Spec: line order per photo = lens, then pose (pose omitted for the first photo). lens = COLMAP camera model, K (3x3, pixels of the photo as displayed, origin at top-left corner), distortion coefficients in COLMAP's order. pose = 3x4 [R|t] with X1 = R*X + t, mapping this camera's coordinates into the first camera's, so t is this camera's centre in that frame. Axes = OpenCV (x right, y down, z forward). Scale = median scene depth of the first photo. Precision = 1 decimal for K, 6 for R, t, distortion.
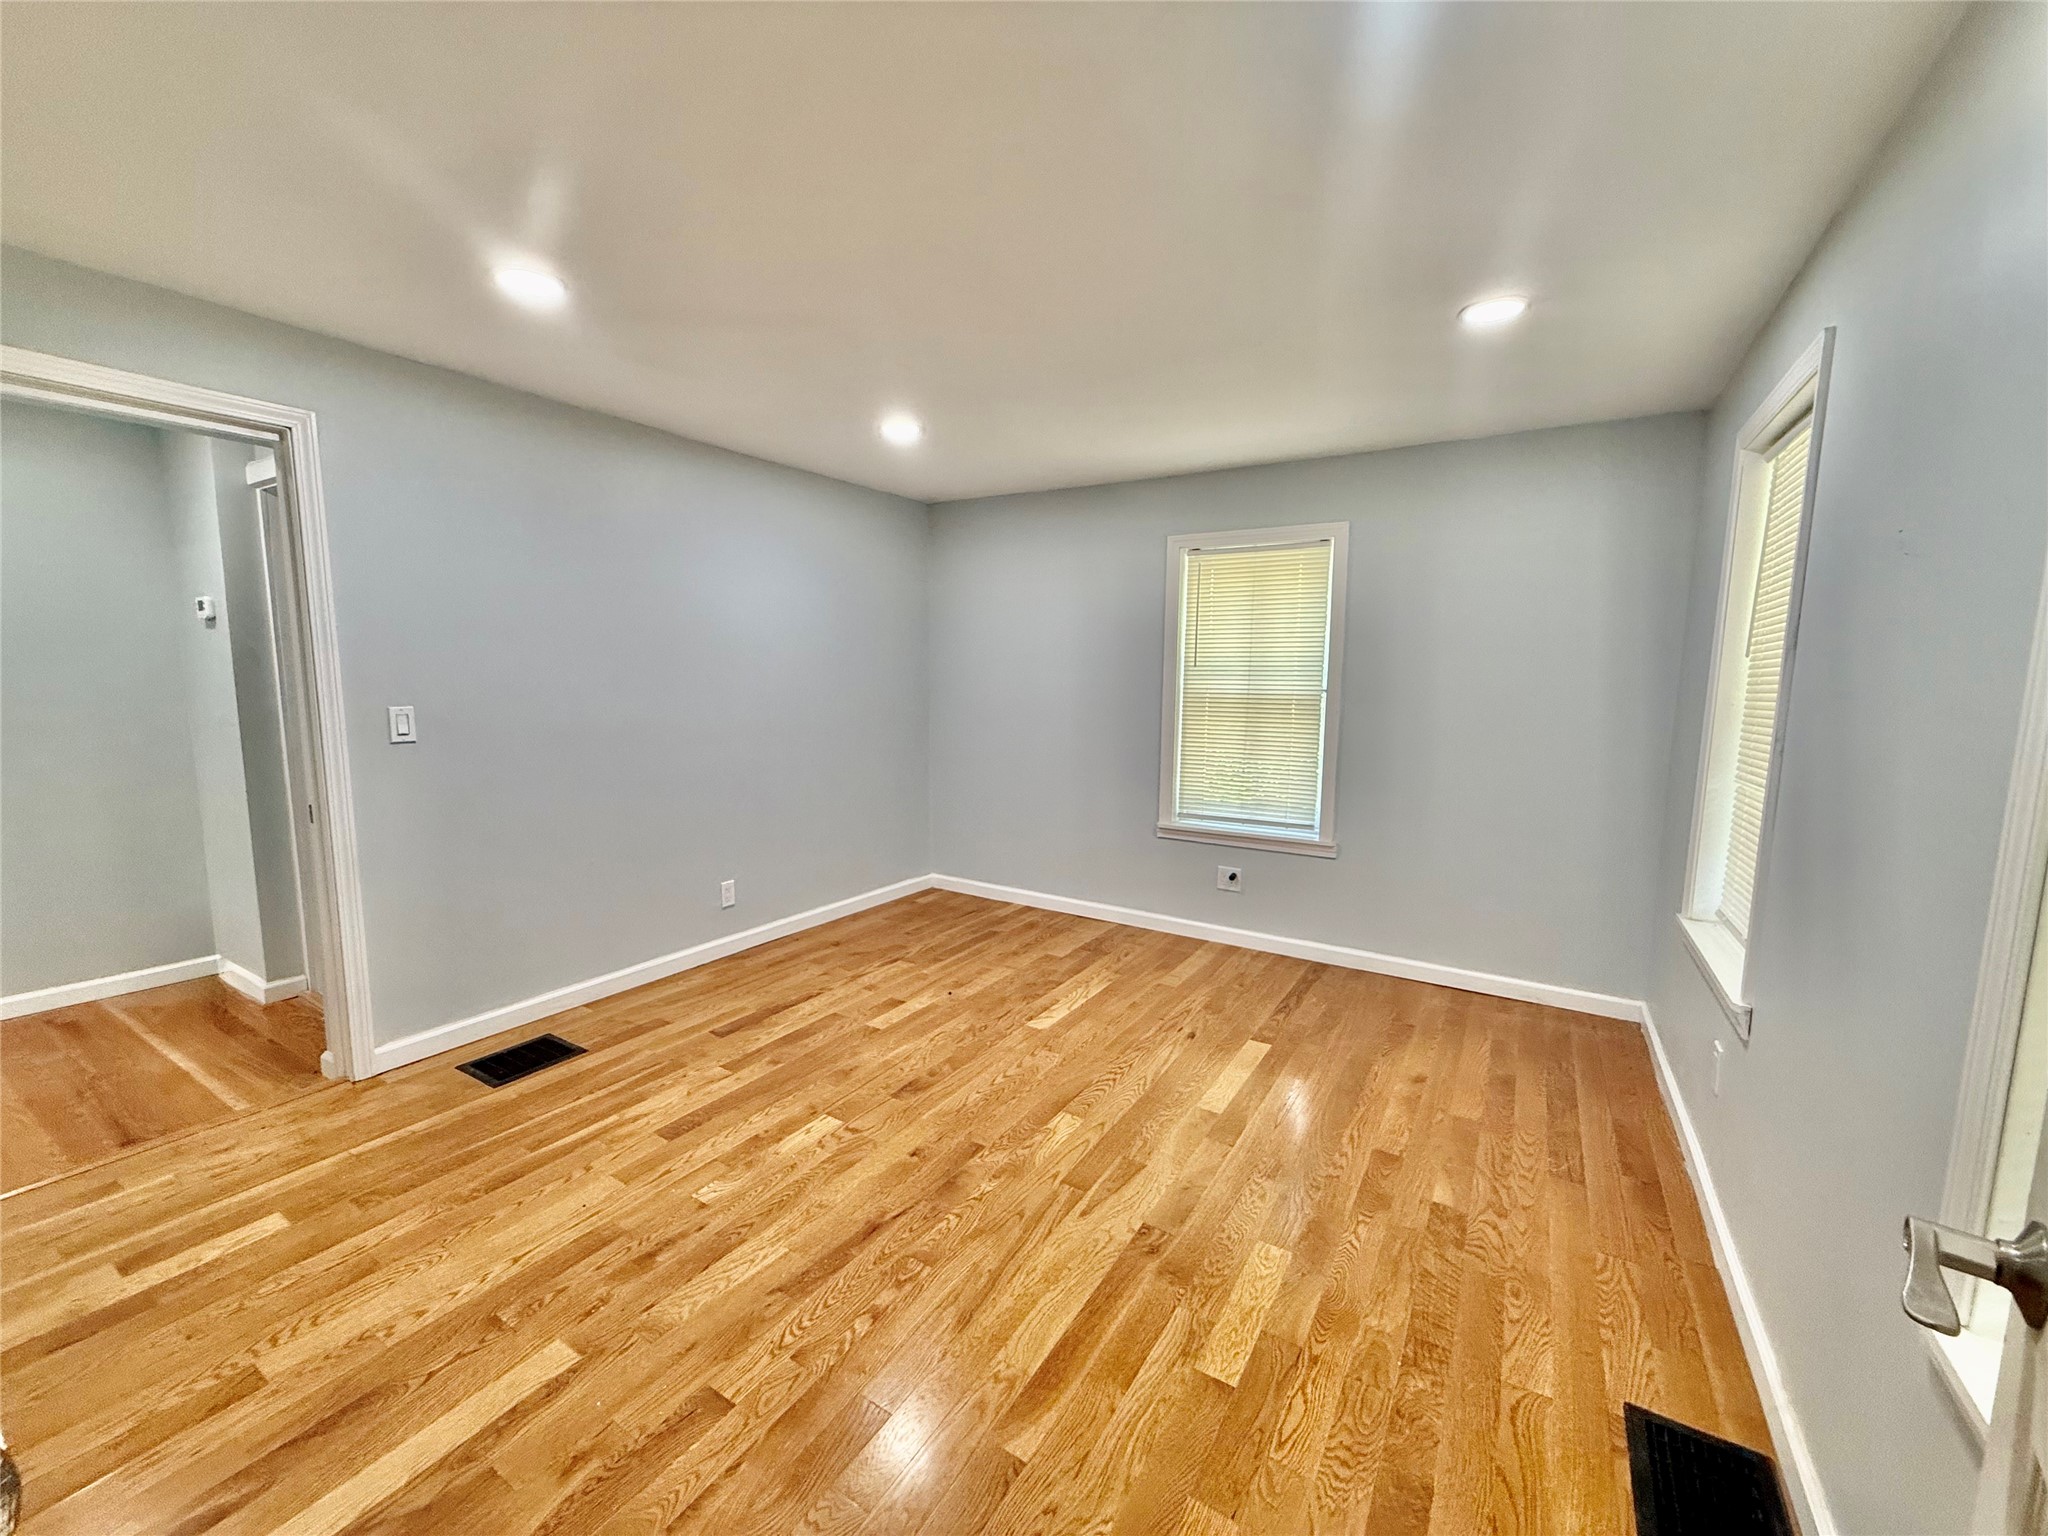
lens RADIAL K [[812.7, 0, 1027.3], [0, 812.7, 775.7], [0, 0, 1]] dist [-0.002146, 0.000199]
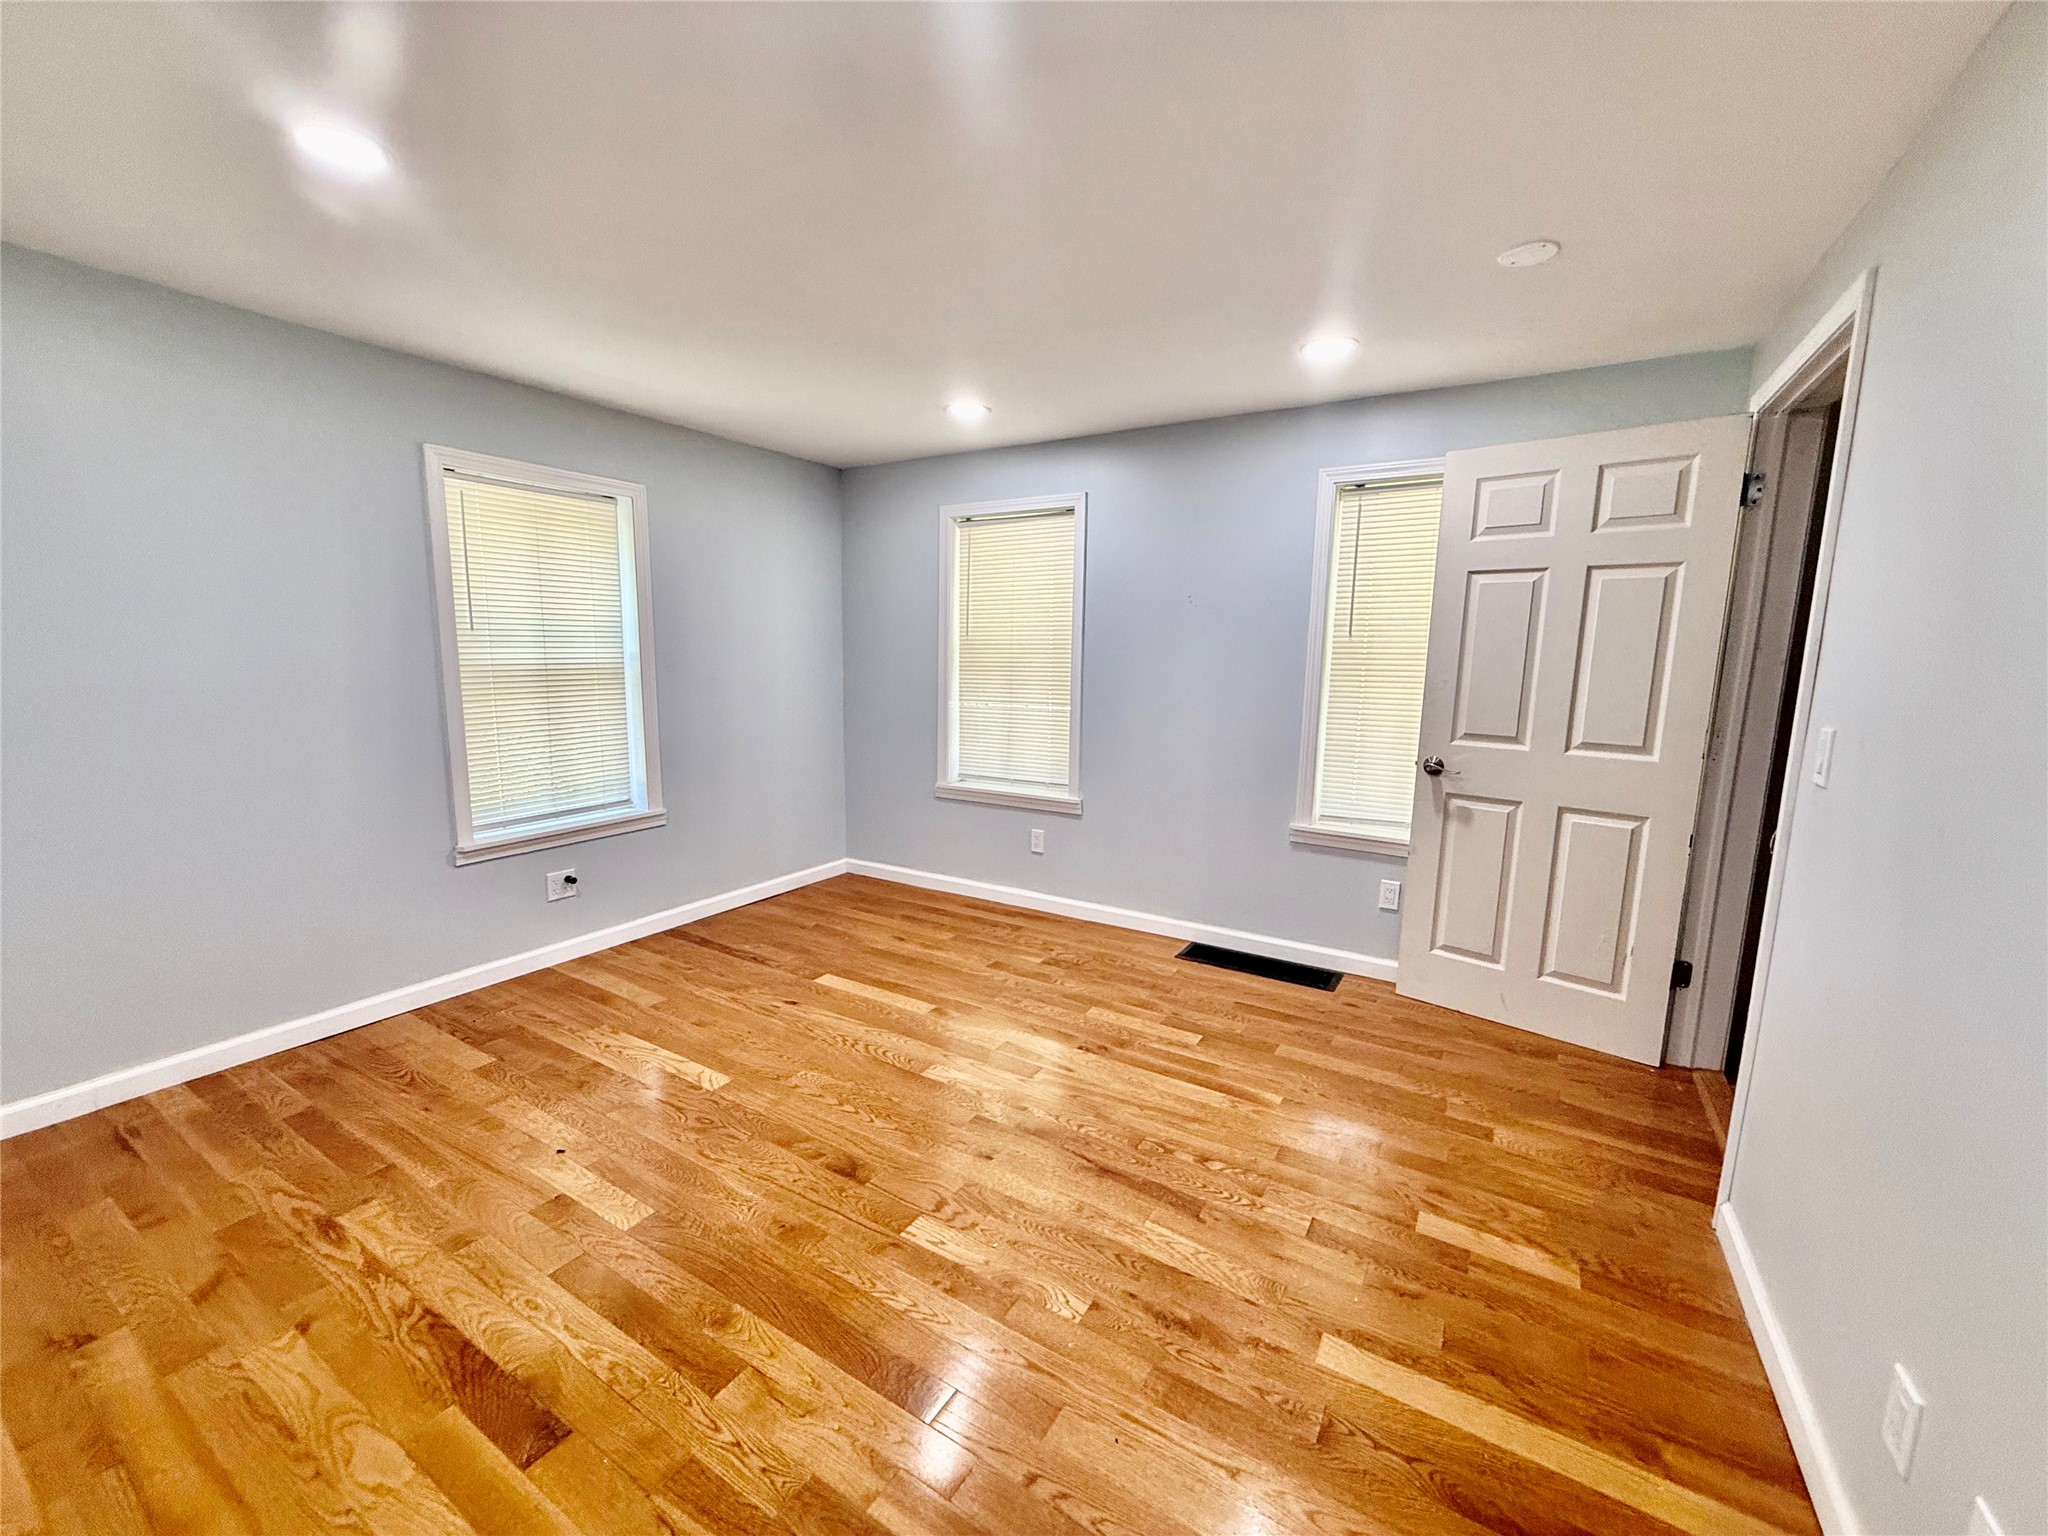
lens RADIAL K [[812.7, 0, 1022.5], [0, 812.7, 765.9], [0, 0, 1]] dist [-0.002146, 0.000199]
pose [[-0.002011, -0.158489, 0.987359, -0.769450], [0.110702, 0.981257, 0.157735, -0.100309], [-0.993852, 0.109619, 0.015572, 0.682679]]
